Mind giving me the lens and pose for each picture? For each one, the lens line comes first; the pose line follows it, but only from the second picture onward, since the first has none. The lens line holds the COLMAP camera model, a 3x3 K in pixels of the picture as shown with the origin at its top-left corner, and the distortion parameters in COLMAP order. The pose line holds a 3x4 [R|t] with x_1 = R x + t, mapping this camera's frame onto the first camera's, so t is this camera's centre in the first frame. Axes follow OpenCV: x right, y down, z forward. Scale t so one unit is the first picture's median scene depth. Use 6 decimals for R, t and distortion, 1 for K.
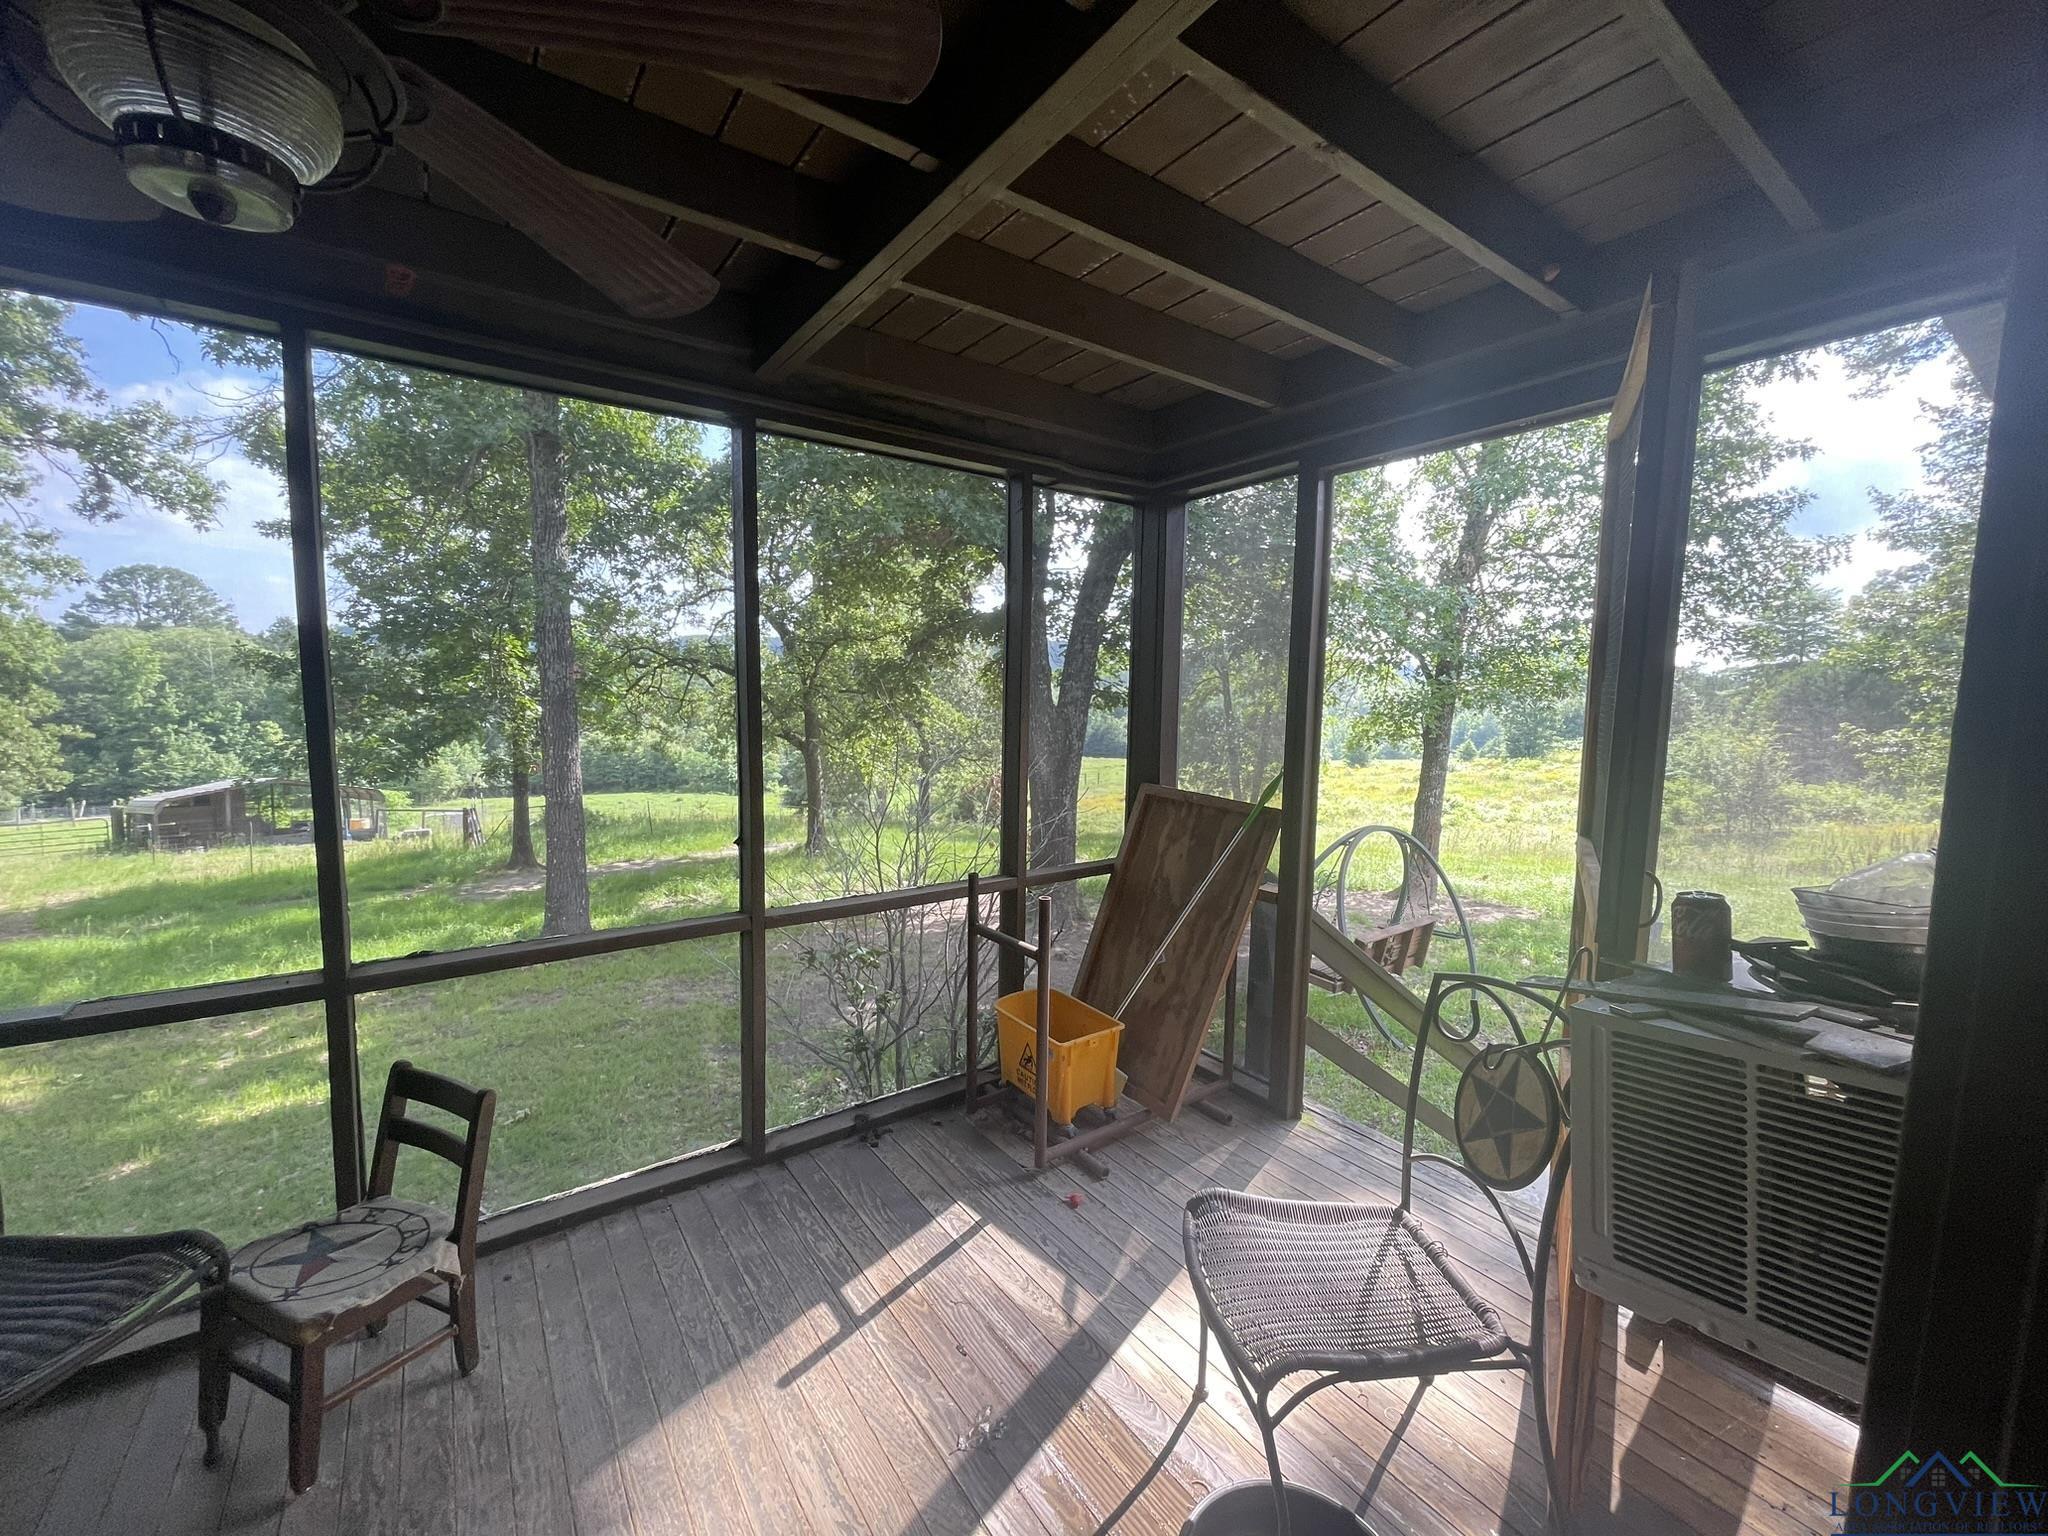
lens RADIAL K [[827.0, 0, 1028.2], [0, 827.0, 770.8], [0, 0, 1]] dist [-0.000059, 0.001115]
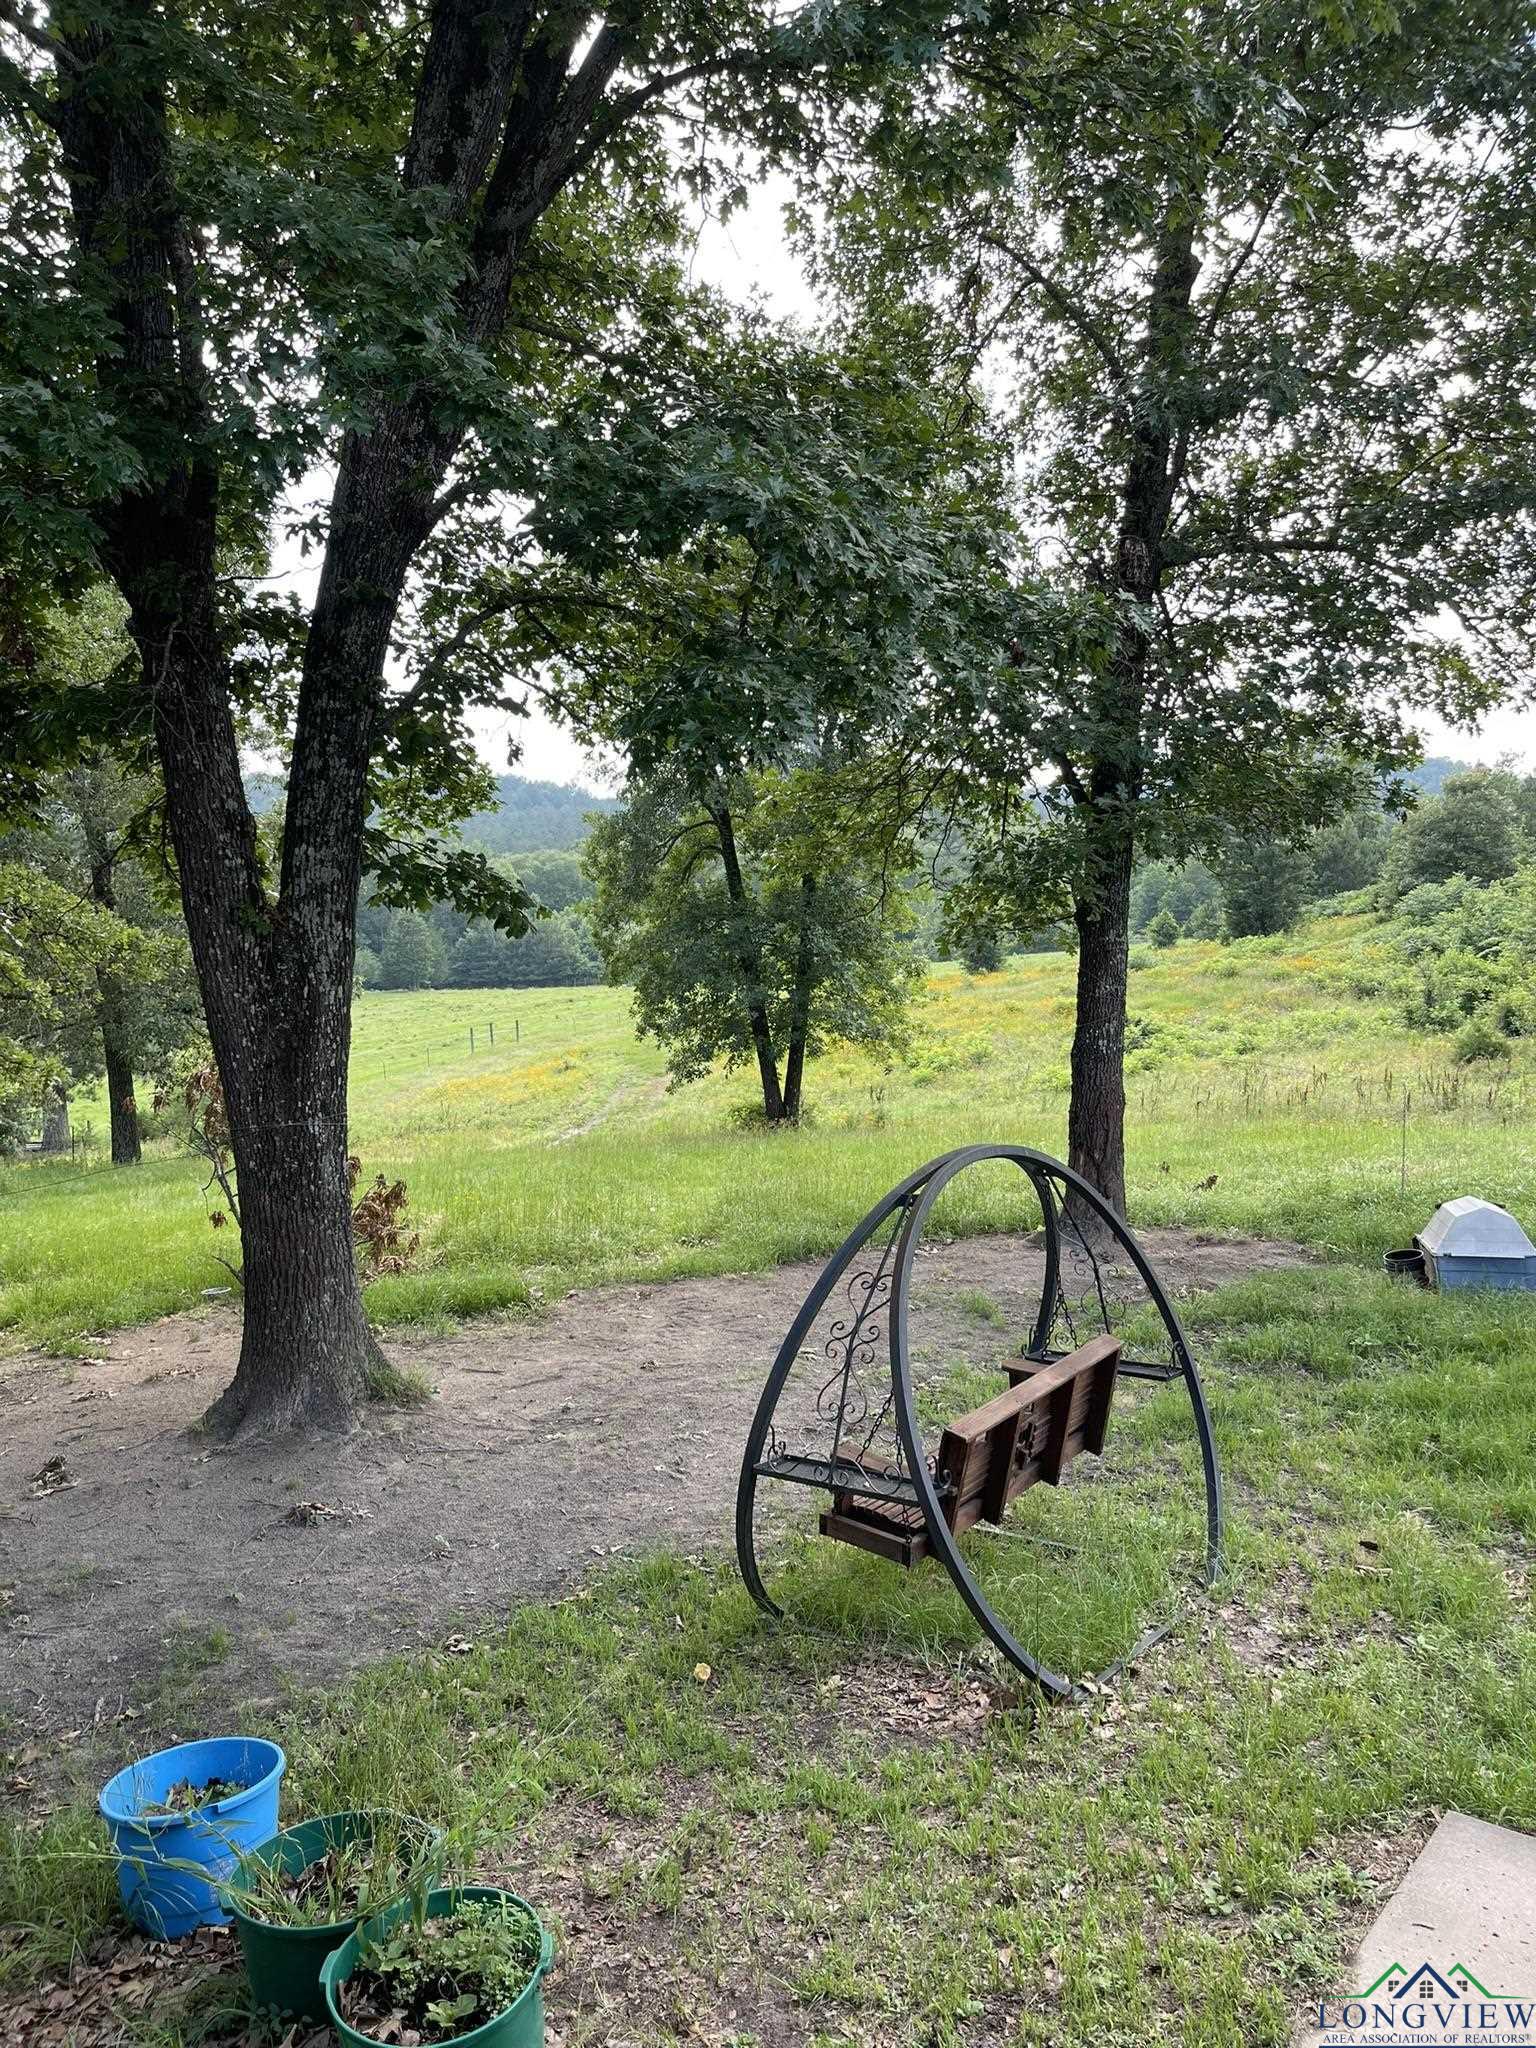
lens RADIAL K [[1546.1, 0, 750.2], [0, 1546.1, 1036.7], [0, 0, 1]] dist [0.064639, -0.075816]
pose [[0.971822, -0.081821, 0.221058, 0.090161], [0.077622, 0.996600, 0.027634, -0.014730], [-0.222567, -0.009696, 0.974869, 0.163507]]
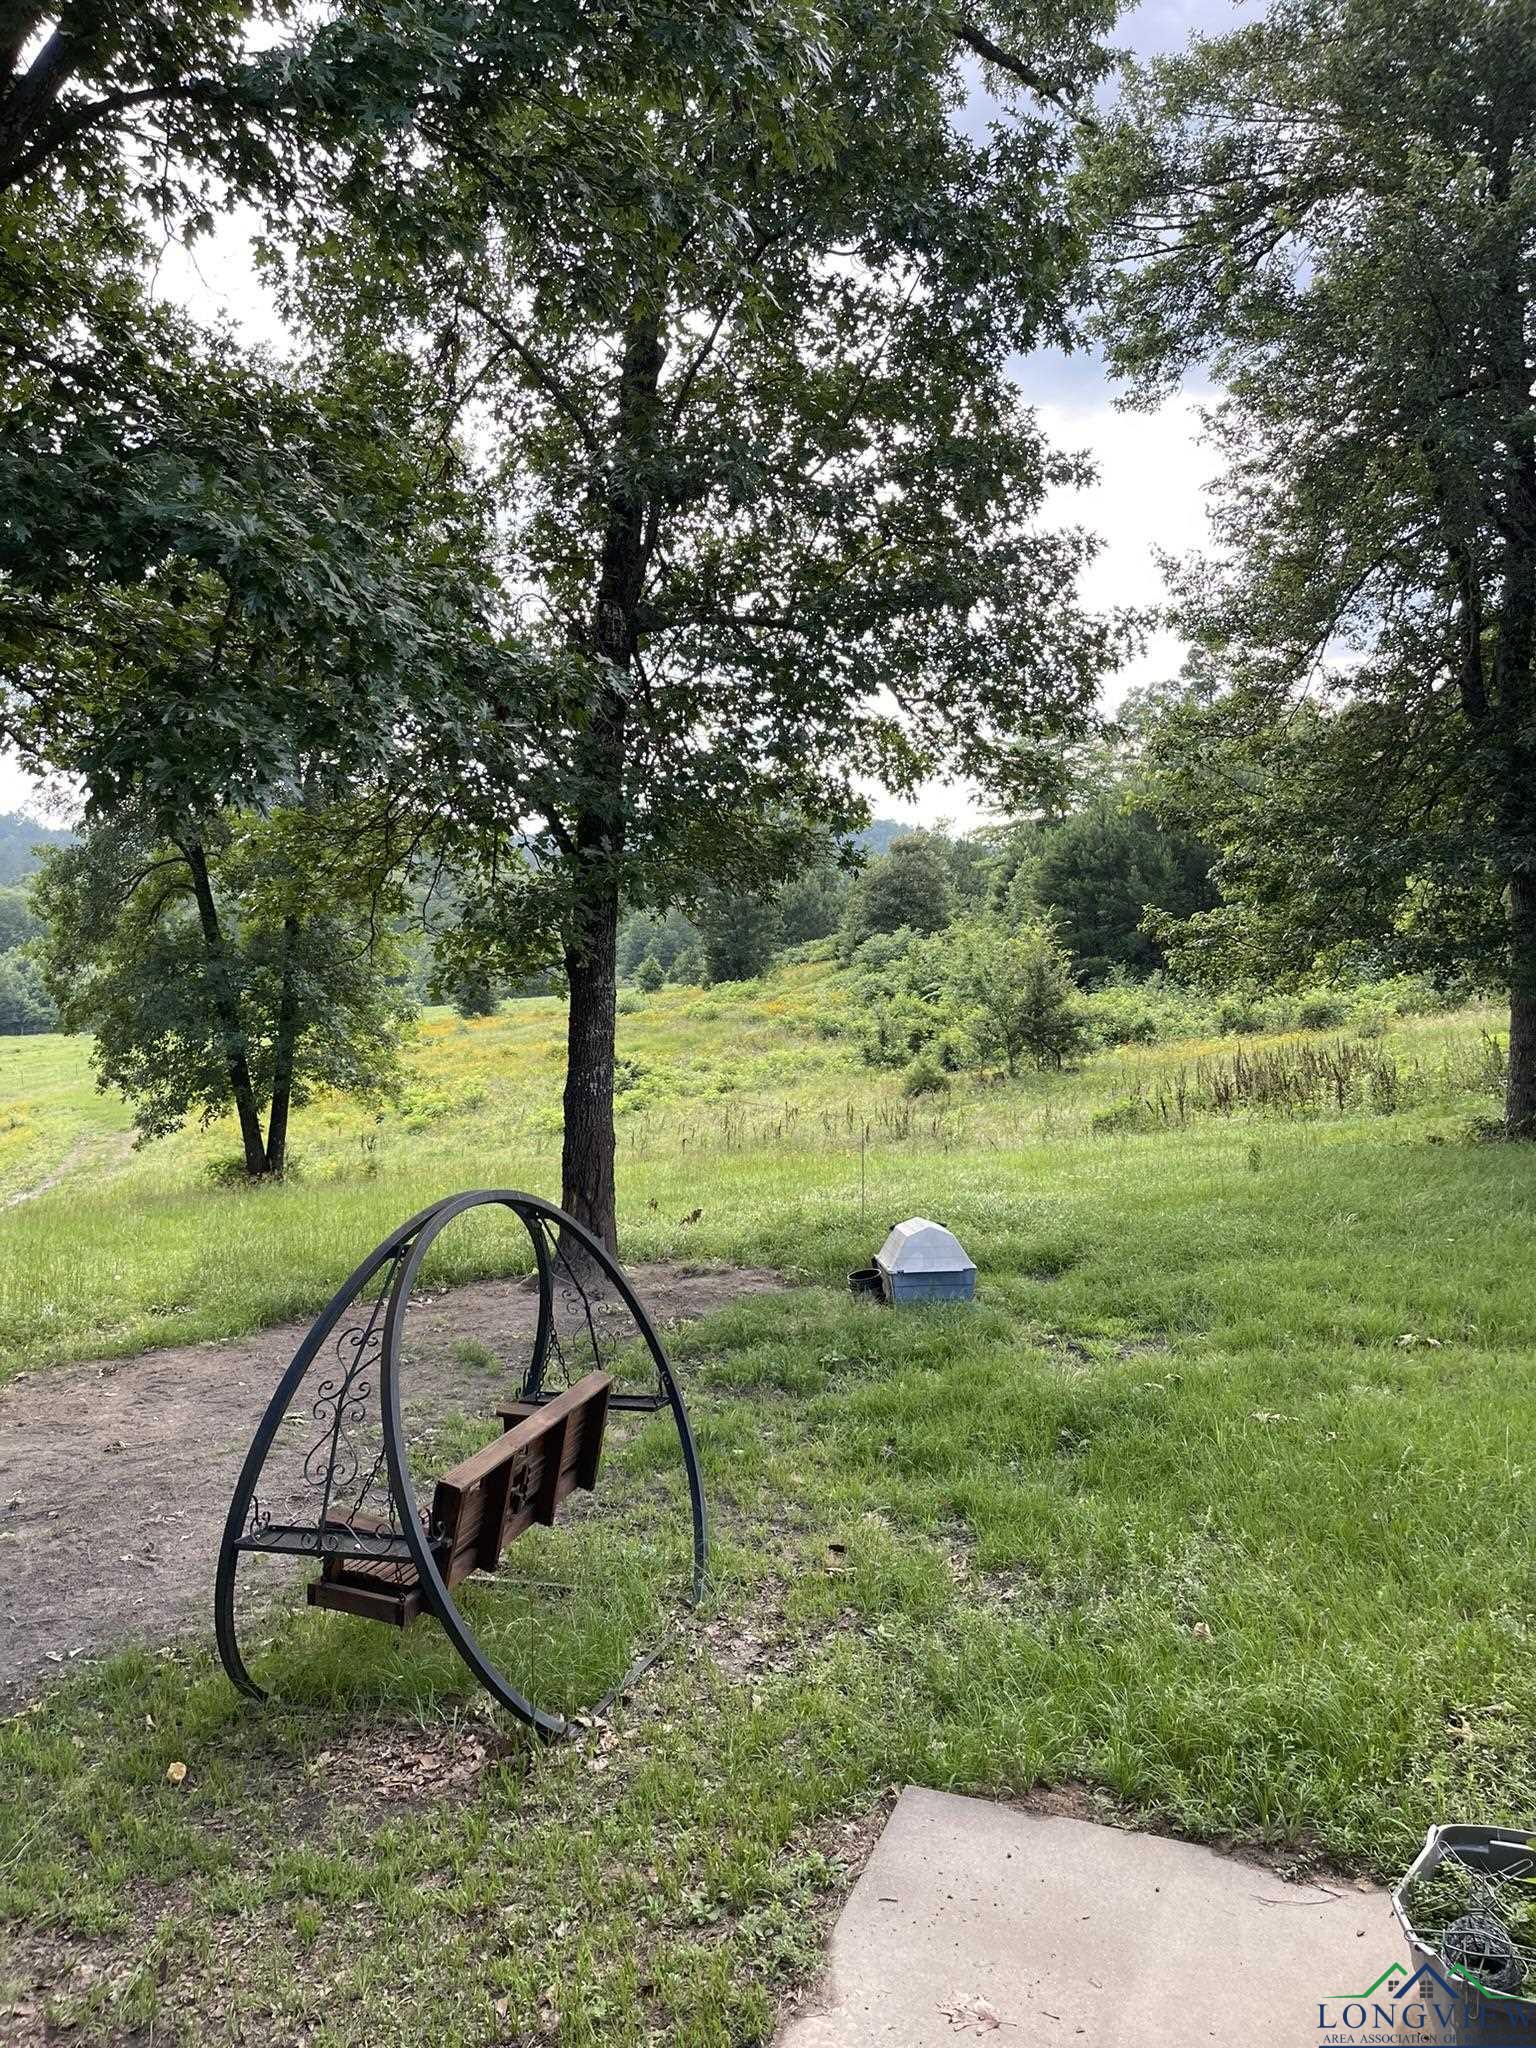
lens RADIAL K [[1546.1, 0, 746.0], [0, 1546.1, 1025.4], [0, 0, 1]] dist [0.064639, -0.075816]
pose [[0.850683, -0.082103, 0.519228, 0.088757], [0.084862, 0.996221, 0.018492, -0.015919], [-0.518784, 0.028332, 0.854435, 0.156921]]
